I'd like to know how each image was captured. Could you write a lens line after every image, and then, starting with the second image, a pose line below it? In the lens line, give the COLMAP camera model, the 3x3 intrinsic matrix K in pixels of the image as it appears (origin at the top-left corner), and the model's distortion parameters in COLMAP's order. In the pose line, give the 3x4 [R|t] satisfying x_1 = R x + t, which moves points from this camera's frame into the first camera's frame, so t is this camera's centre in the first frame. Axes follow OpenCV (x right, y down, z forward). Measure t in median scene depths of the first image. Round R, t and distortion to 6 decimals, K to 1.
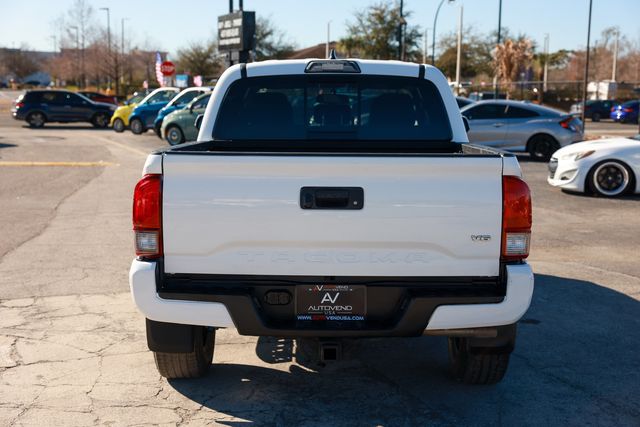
lens RADIAL K [[948.8, 0, 322.7], [0, 948.8, 232.1], [0, 0, 1]] dist [0.111137, 0.000000]
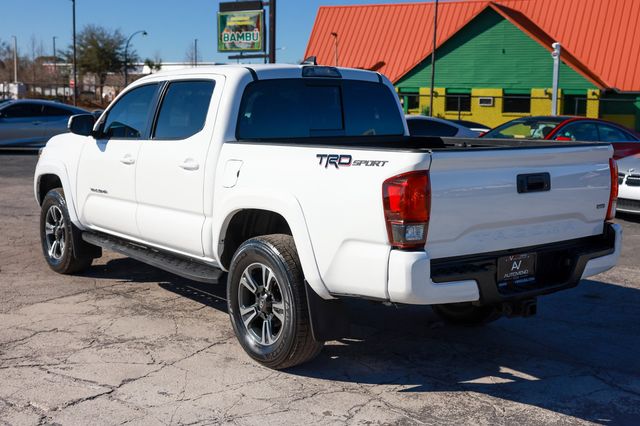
lens RADIAL K [[836.1, 0, 319.0], [0, 836.1, 212.7], [0, 0, 1]] dist [0.032383, 0.000000]
pose [[0.782165, -0.079683, 0.617956, -0.672588], [0.081482, 0.996353, 0.025341, -0.036189], [-0.617721, 0.030532, 0.785804, 0.247583]]
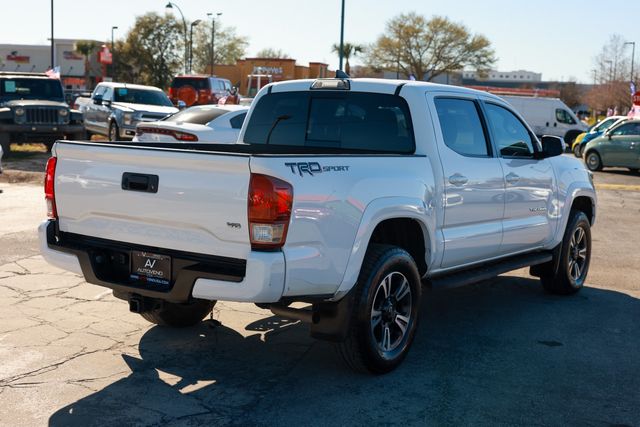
lens RADIAL K [[895.8, 0, 320.6], [0, 895.8, 213.7], [0, 0, 1]] dist [0.001827, 0.000000]
pose [[0.828184, 0.083811, -0.554154, 0.669622], [-0.107524, 0.994149, -0.010339, -0.006187], [0.550045, 0.068147, 0.832350, 0.108057]]
